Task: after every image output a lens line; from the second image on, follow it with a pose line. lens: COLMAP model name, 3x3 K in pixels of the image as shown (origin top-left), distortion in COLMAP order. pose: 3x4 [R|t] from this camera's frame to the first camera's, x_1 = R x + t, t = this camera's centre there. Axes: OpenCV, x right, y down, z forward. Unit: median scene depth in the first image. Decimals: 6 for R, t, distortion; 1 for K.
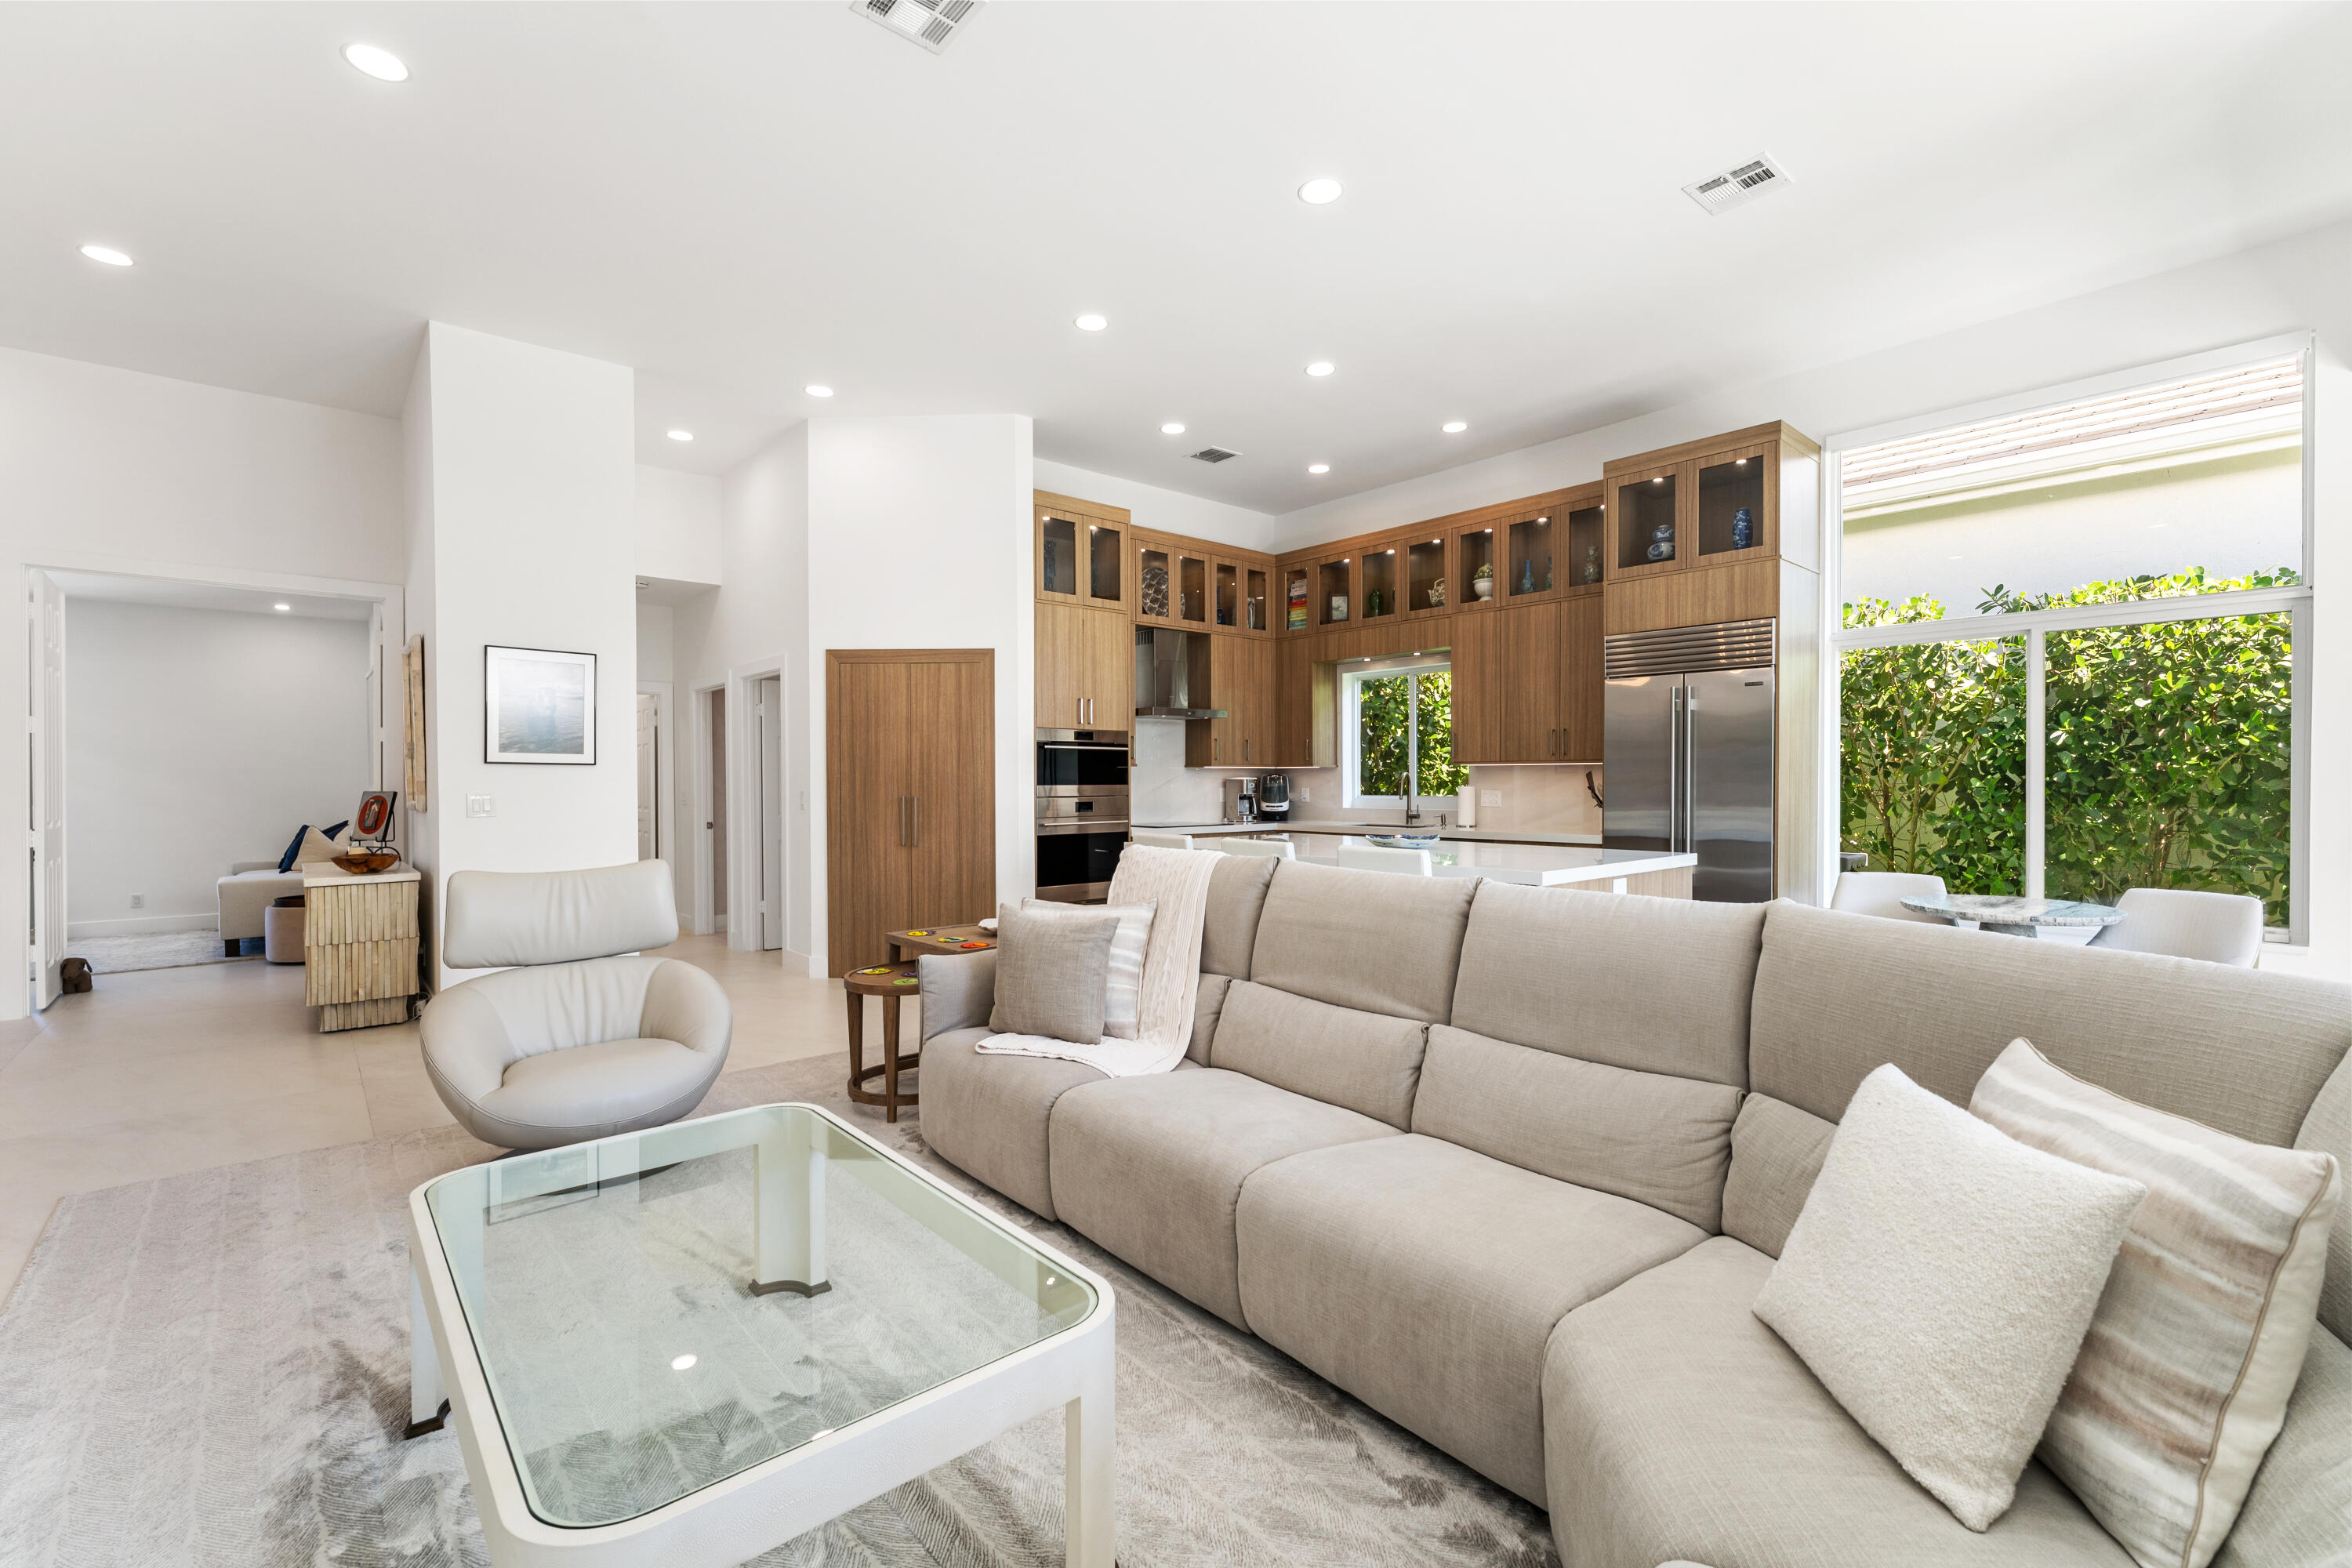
lens RADIAL K [[1010.3, 0, 1171.9], [0, 1010.3, 786.6], [0, 0, 1]] dist [-0.001954, -0.000950]
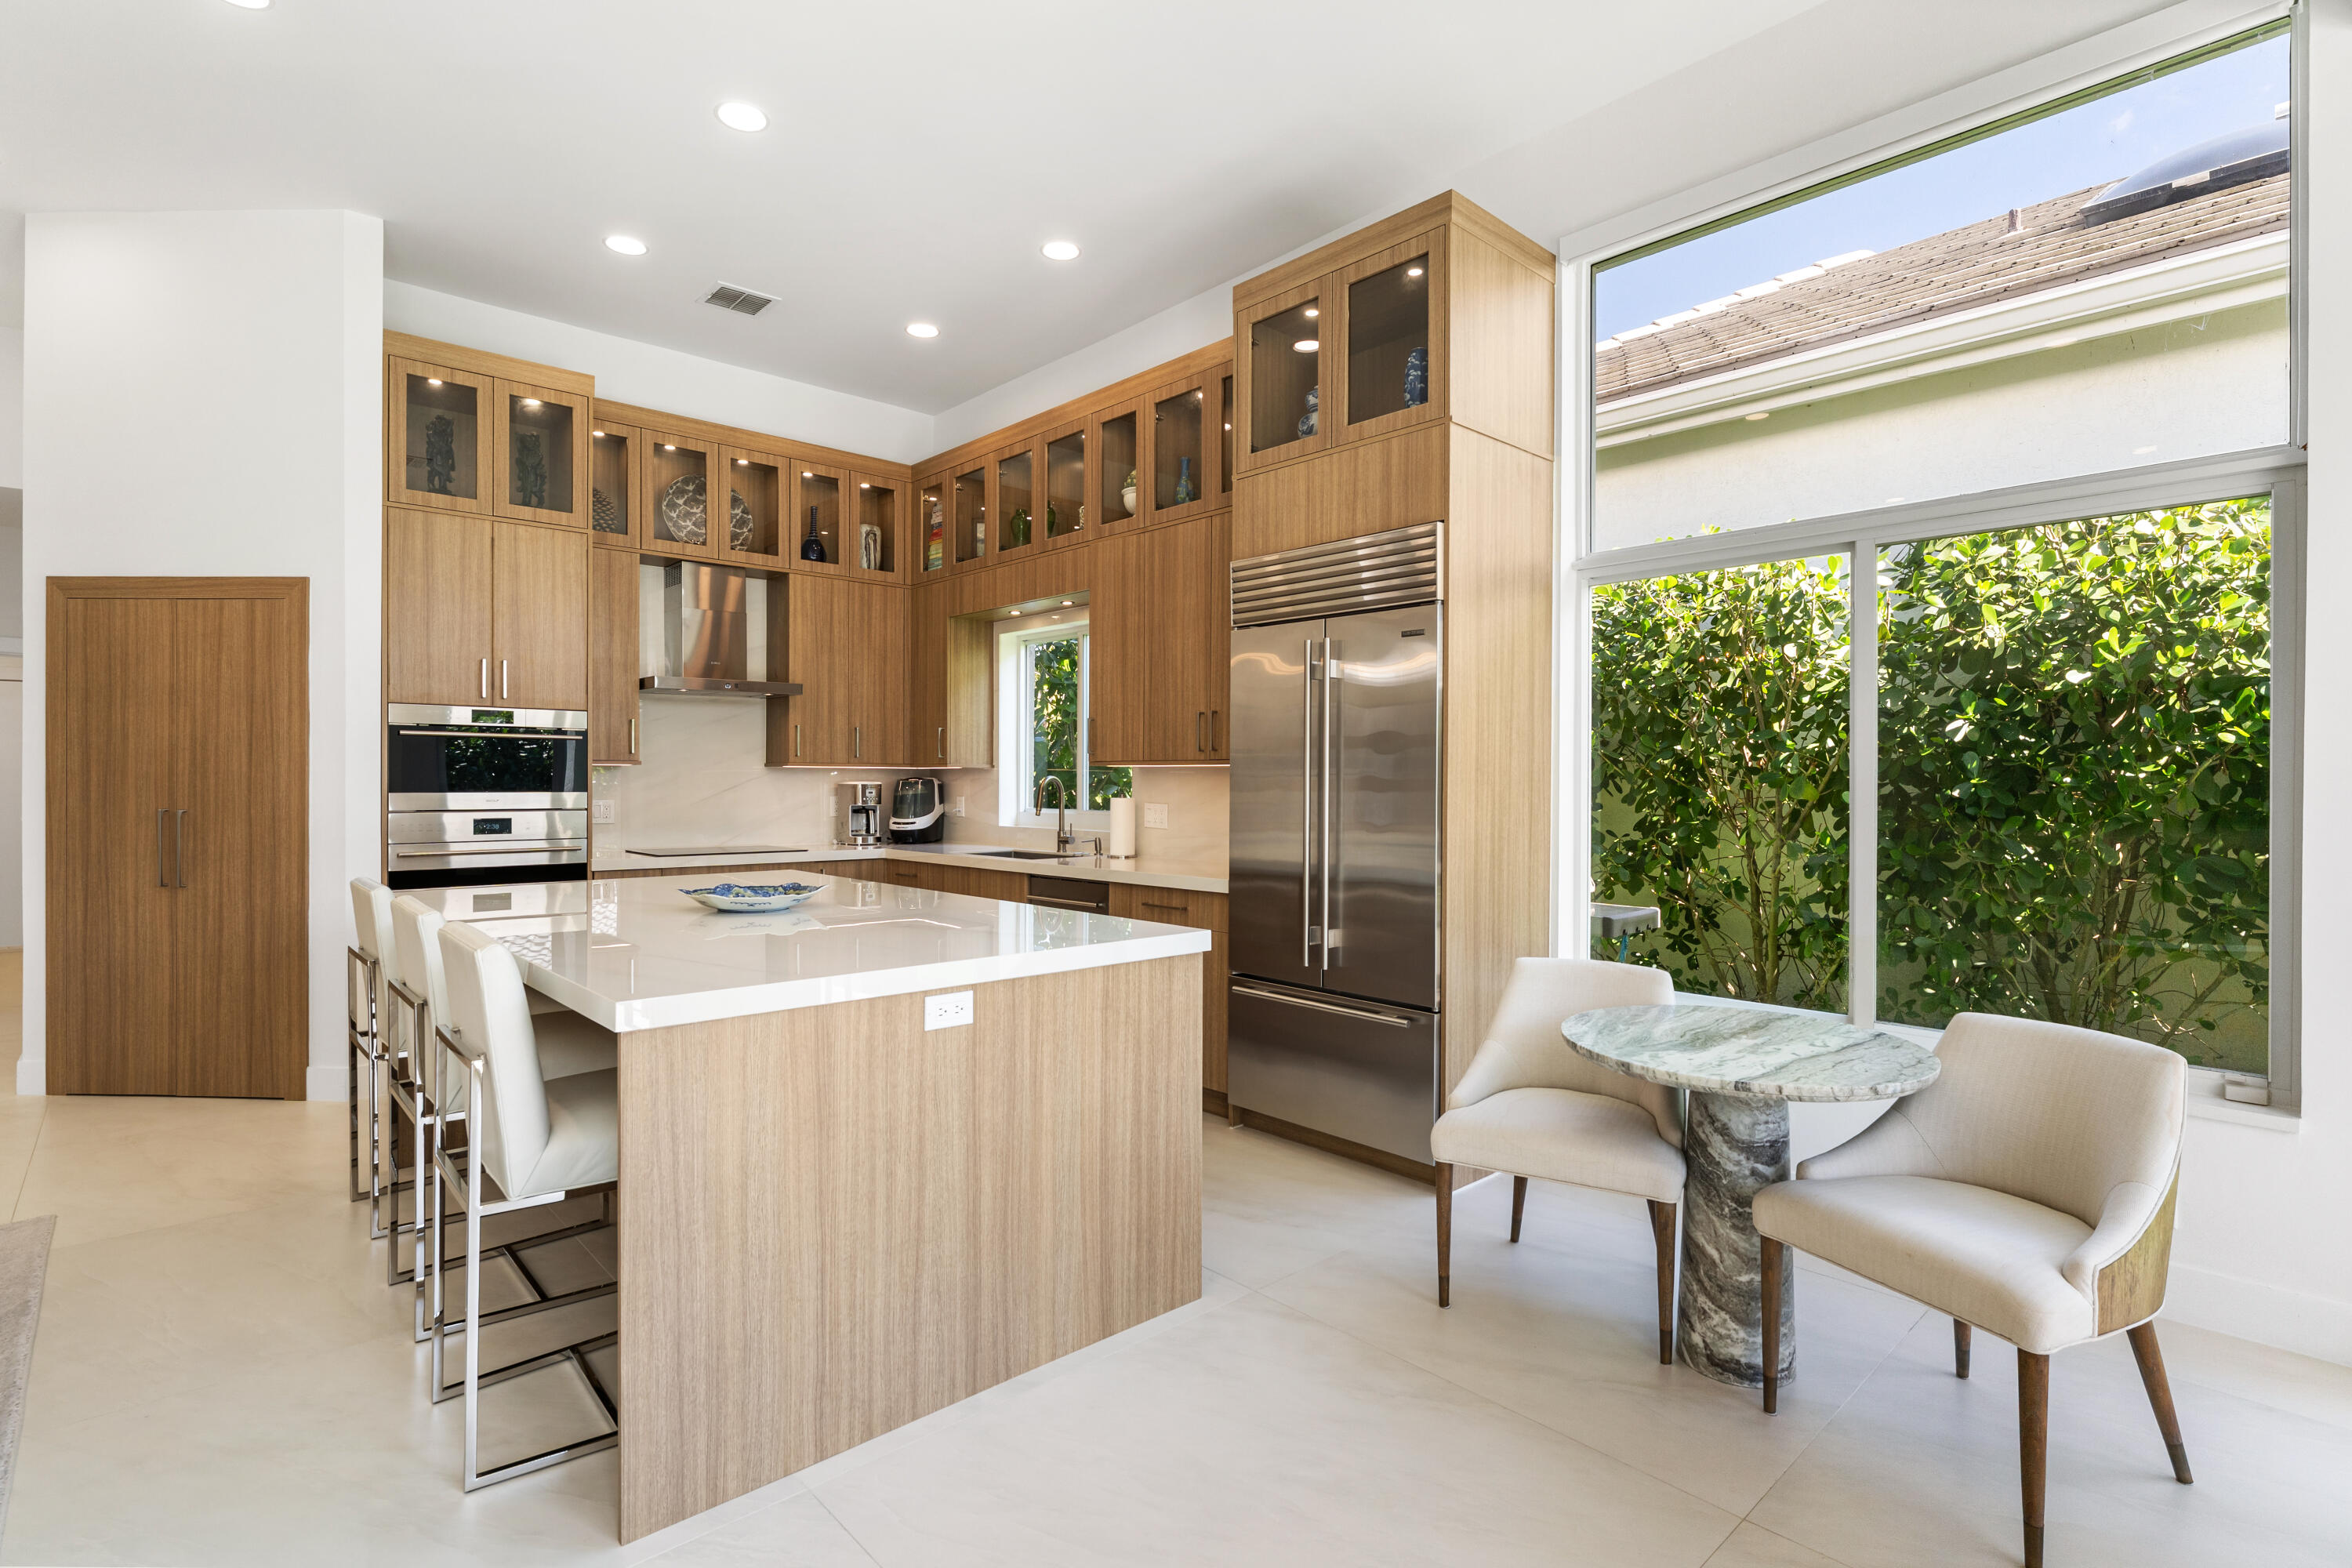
lens RADIAL K [[1112.9, 0, 1179.0], [0, 1112.9, 775.5], [0, 0, 1]] dist [-0.006647, -0.000207]
pose [[0.999714, 0.006985, 0.022880, 0.354392], [-0.006745, 0.999921, -0.010570, -0.008413], [-0.022952, 0.010412, 0.999682, 0.290628]]
